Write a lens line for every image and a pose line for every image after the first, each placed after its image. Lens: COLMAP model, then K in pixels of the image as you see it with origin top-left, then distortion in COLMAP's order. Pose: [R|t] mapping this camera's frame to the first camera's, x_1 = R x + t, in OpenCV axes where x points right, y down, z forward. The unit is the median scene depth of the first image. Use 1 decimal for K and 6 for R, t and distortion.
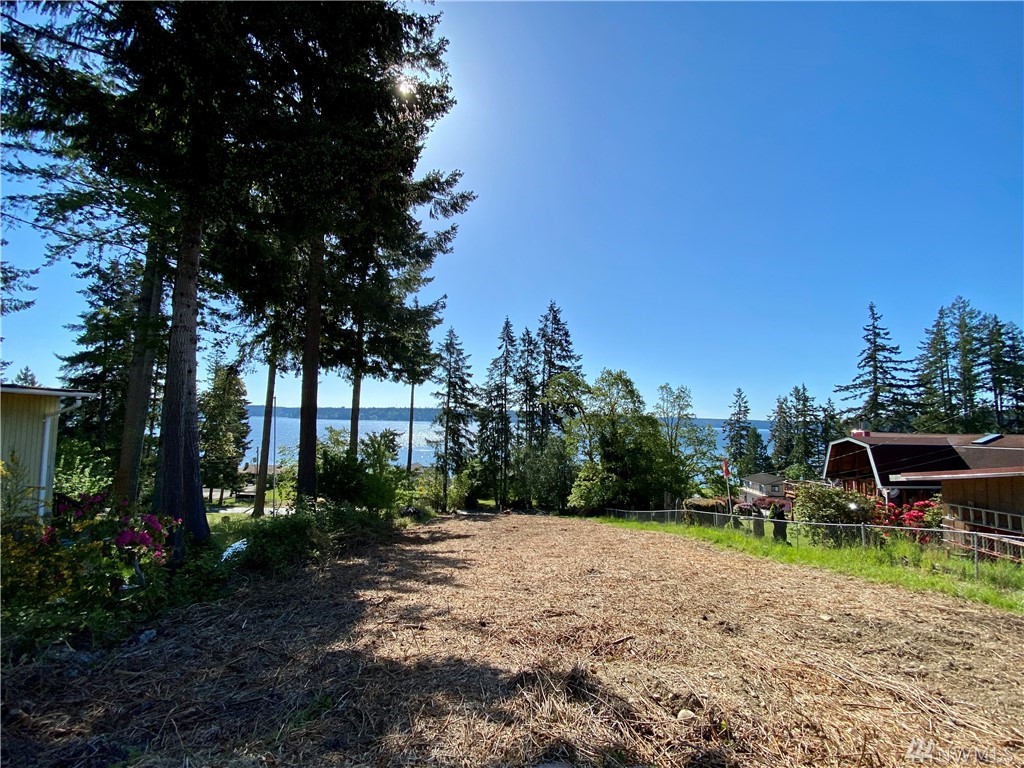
lens RADIAL K [[406.3, 0, 515.3], [0, 406.3, 386.0], [0, 0, 1]] dist [0.050634, -0.038037]
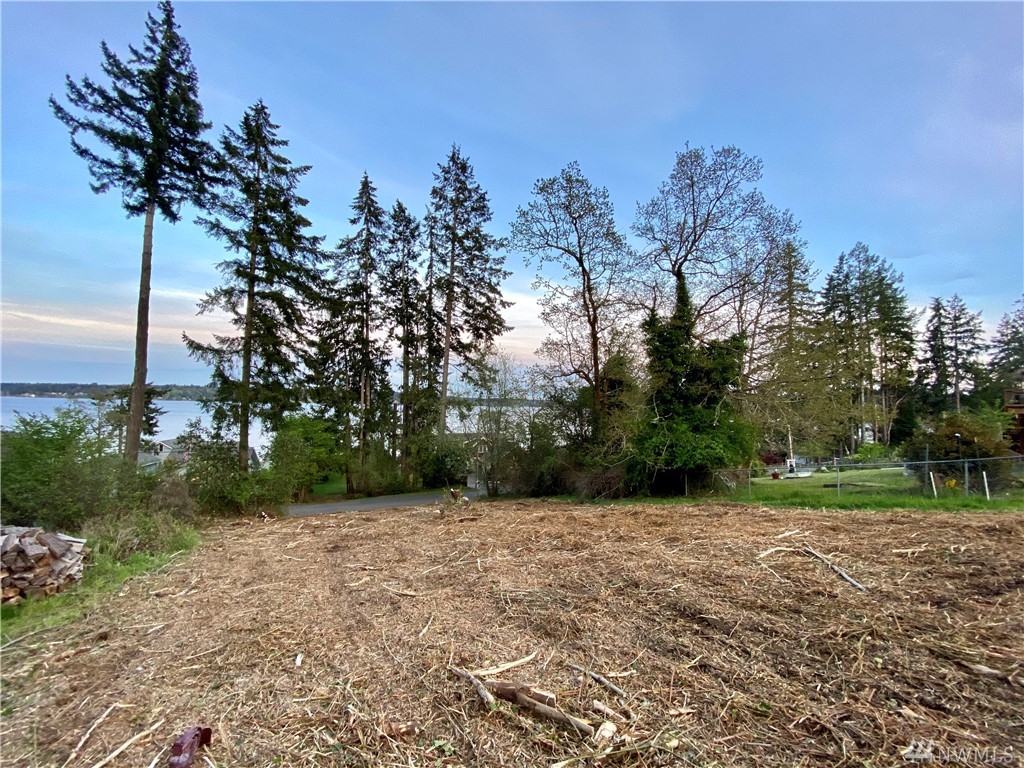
lens RADIAL K [[409.9, 0, 512.4], [0, 409.9, 389.0], [0, 0, 1]] dist [0.014500, -0.017562]
pose [[0.922025, 0.011738, 0.386952, -0.074915], [-0.031842, 0.998453, 0.045585, 0.137552], [-0.385818, -0.054352, 0.920973, 0.469863]]
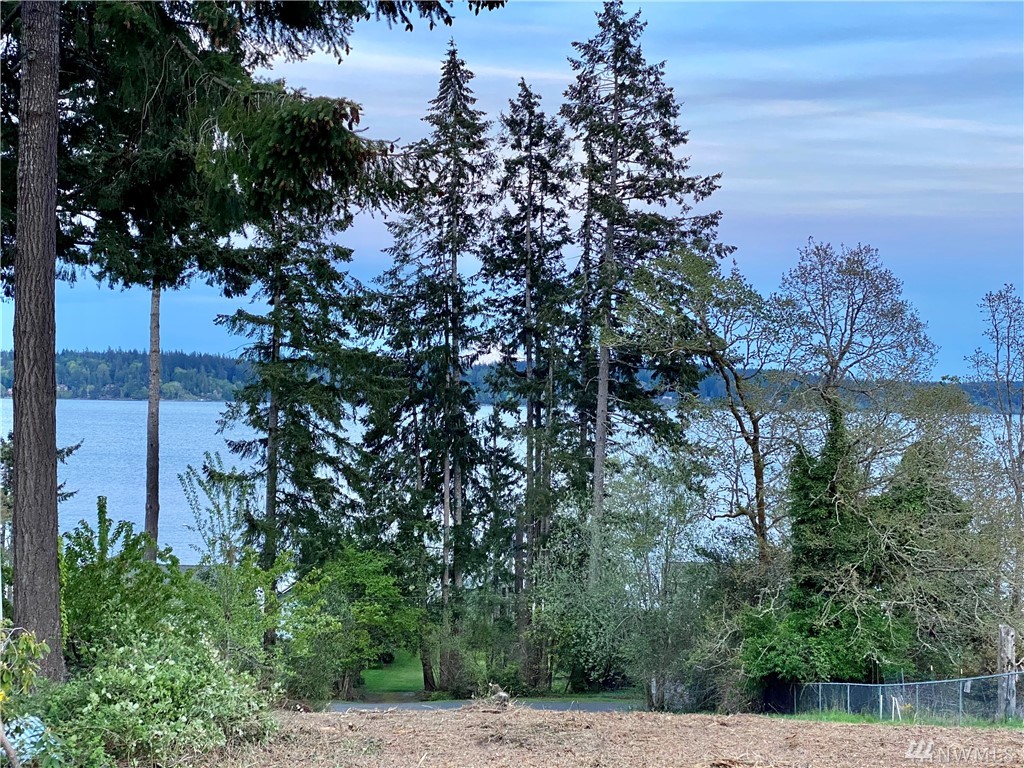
lens RADIAL K [[1507.2, 0, 506.9], [0, 1507.2, 358.8], [0, 0, 1]] dist [0.057707, 0.164463]
pose [[0.999124, -0.003837, 0.041682, -0.041513], [0.001357, 0.998236, 0.059349, -0.014433], [-0.041836, -0.059241, 0.997367, -0.099726]]
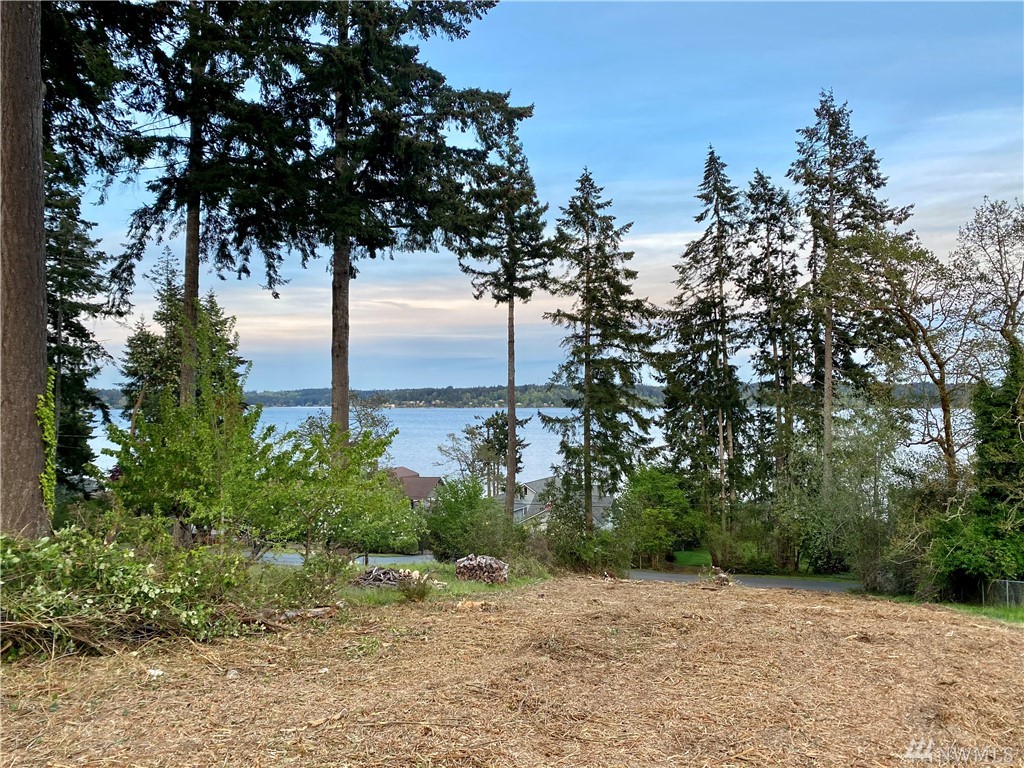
lens RADIAL K [[769.9, 0, 515.8], [0, 769.9, 370.1], [0, 0, 1]] dist [0.081935, -0.134934]
pose [[0.950665, -0.039454, -0.307699, 0.023309], [0.050601, 0.998317, 0.028330, 0.049010], [0.306064, -0.042502, 0.951062, 0.148627]]
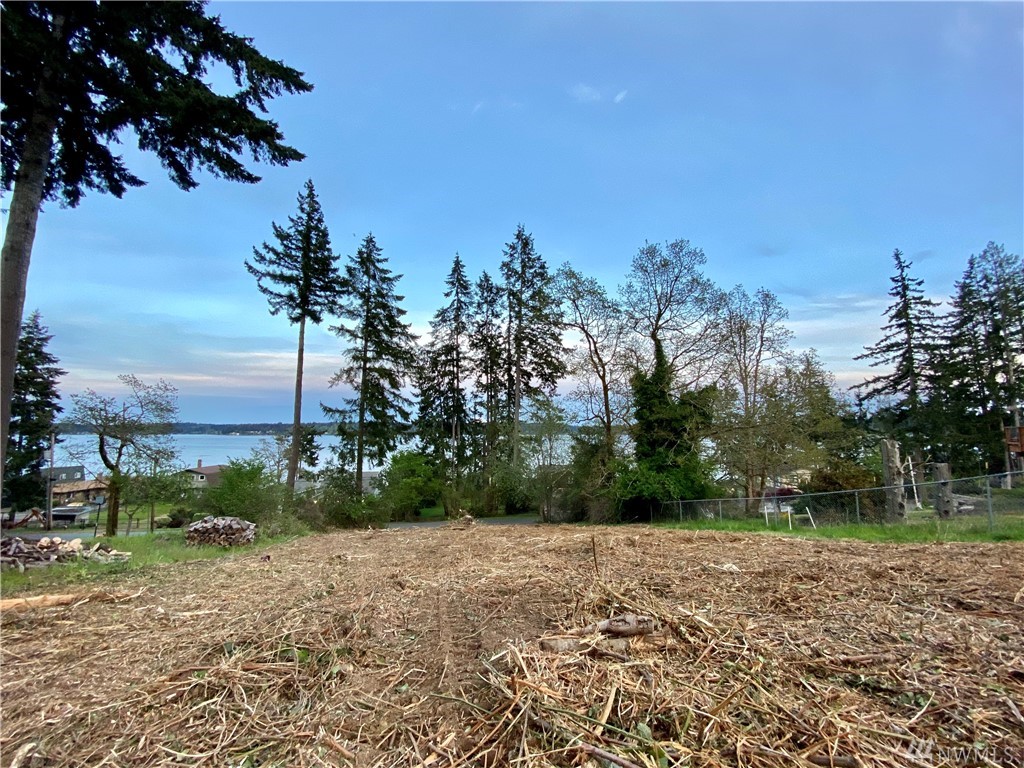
lens RADIAL K [[406.3, 0, 515.3], [0, 406.3, 386.0], [0, 0, 1]] dist [0.050634, -0.038037]
pose [[0.992753, -0.009037, 0.119829, -0.011884], [0.012628, 0.999492, -0.029247, 0.112978], [-0.119504, 0.030548, 0.992364, 0.344988]]
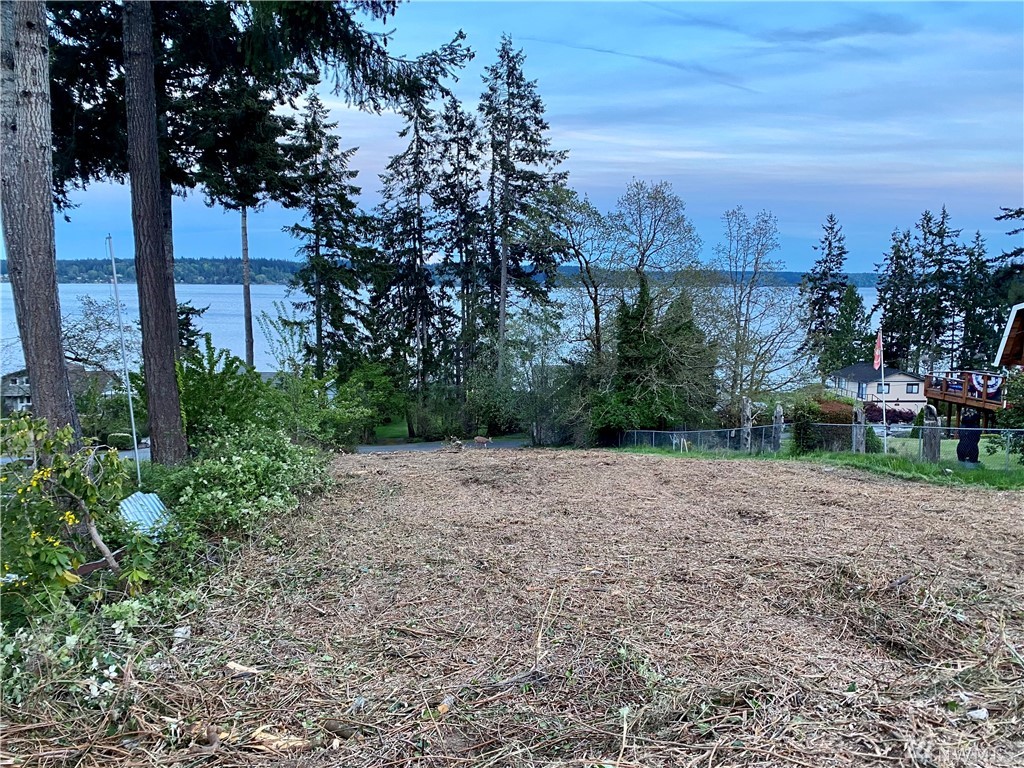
lens RADIAL K [[767.4, 0, 512.0], [0, 767.4, 384.0], [0, 0, 1]] dist [0.123893, -0.242999]
pose [[0.990902, -0.033708, 0.130292, -0.053804], [0.004889, 0.976504, 0.215446, 0.001110], [-0.134493, -0.212849, 0.967785, -0.007737]]
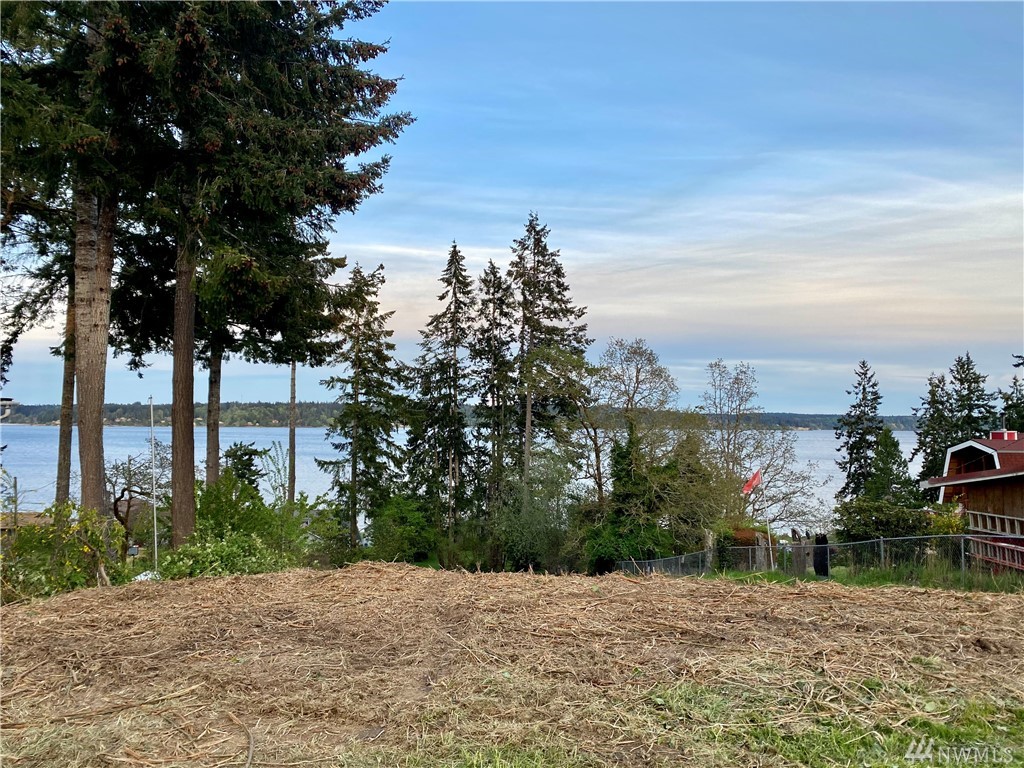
lens RADIAL K [[773.5, 0, 517.4], [0, 773.5, 371.7], [0, 0, 1]] dist [0.027802, -0.004677]
pose [[0.998358, -0.012053, 0.056002, 0.003053], [0.011090, 0.999786, 0.017471, -0.008006], [-0.056201, -0.016822, 0.998278, -0.110690]]
